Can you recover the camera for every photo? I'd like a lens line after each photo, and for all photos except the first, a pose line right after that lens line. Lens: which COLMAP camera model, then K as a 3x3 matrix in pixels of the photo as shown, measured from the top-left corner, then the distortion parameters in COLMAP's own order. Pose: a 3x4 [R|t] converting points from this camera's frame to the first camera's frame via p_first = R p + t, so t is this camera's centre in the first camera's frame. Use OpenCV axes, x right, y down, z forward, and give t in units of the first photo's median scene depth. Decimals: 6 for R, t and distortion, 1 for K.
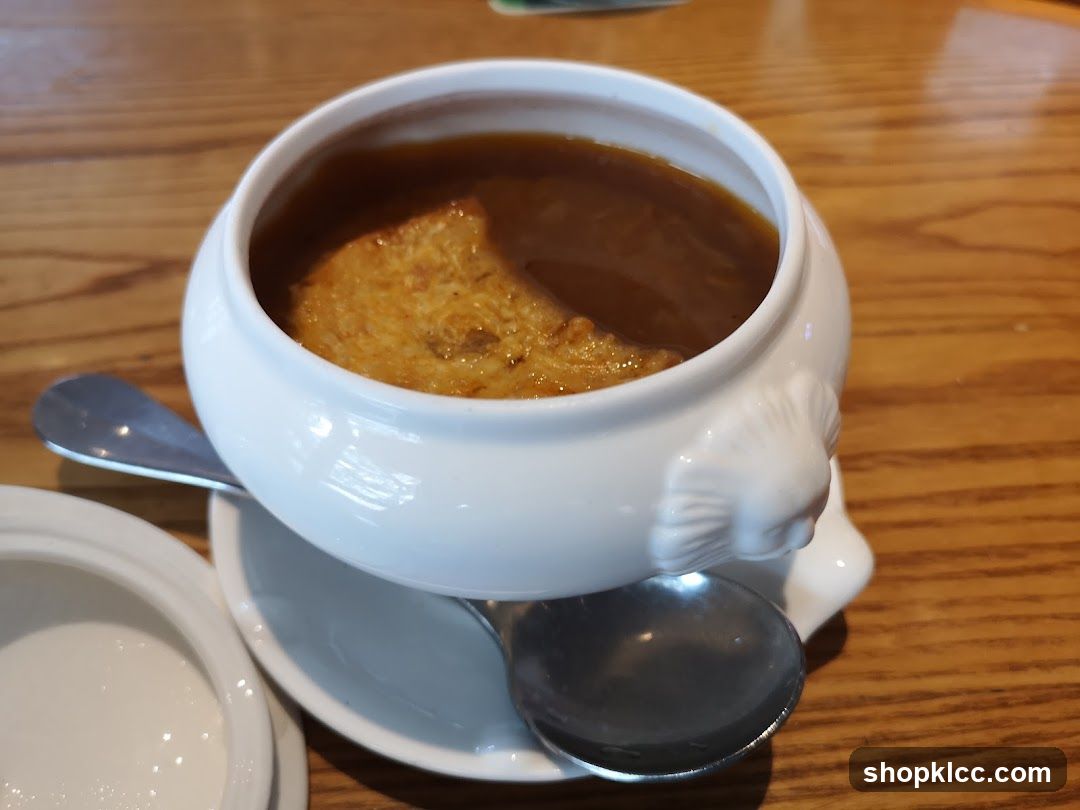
lens RADIAL K [[981.0, 0, 560.4], [0, 981.0, 408.1], [0, 0, 1]] dist [0.018888, -0.062343]
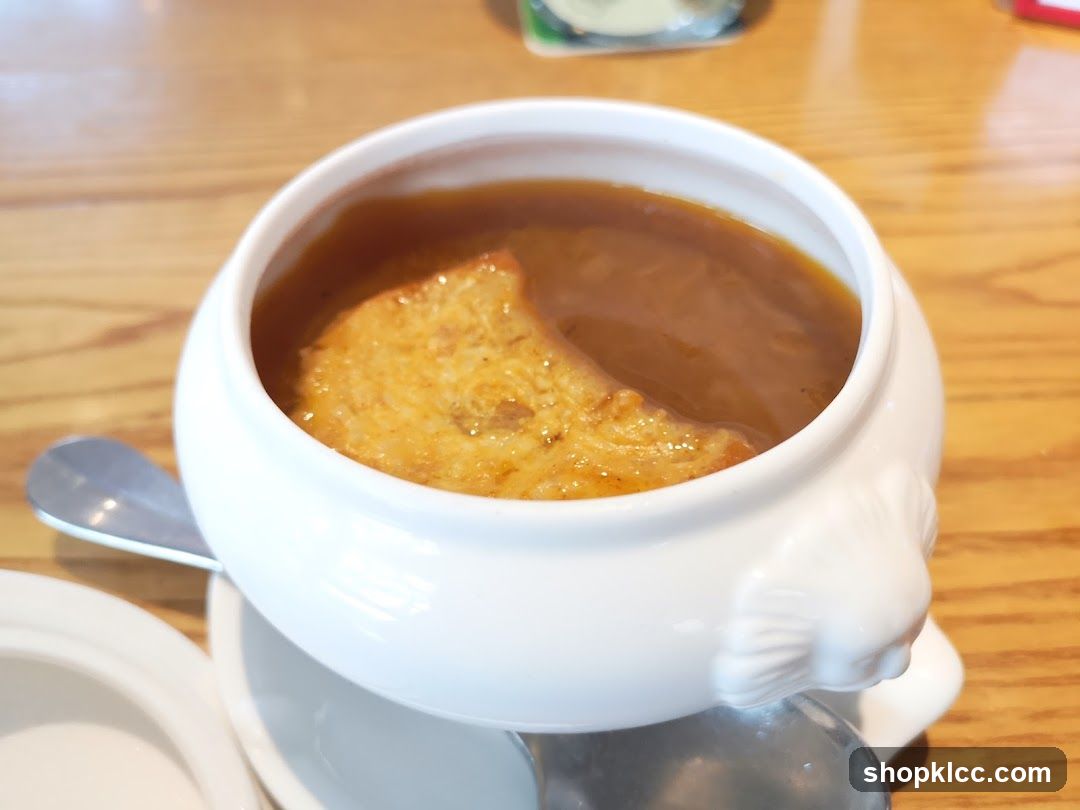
lens RADIAL K [[981.0, 0, 560.4], [0, 981.0, 408.1], [0, 0, 1]] dist [0.018888, -0.062343]
pose [[0.999415, 0.009795, -0.032762, -0.009271], [-0.011096, 0.999147, -0.039766, -0.037633], [0.032344, 0.040106, 0.998672, 0.117371]]
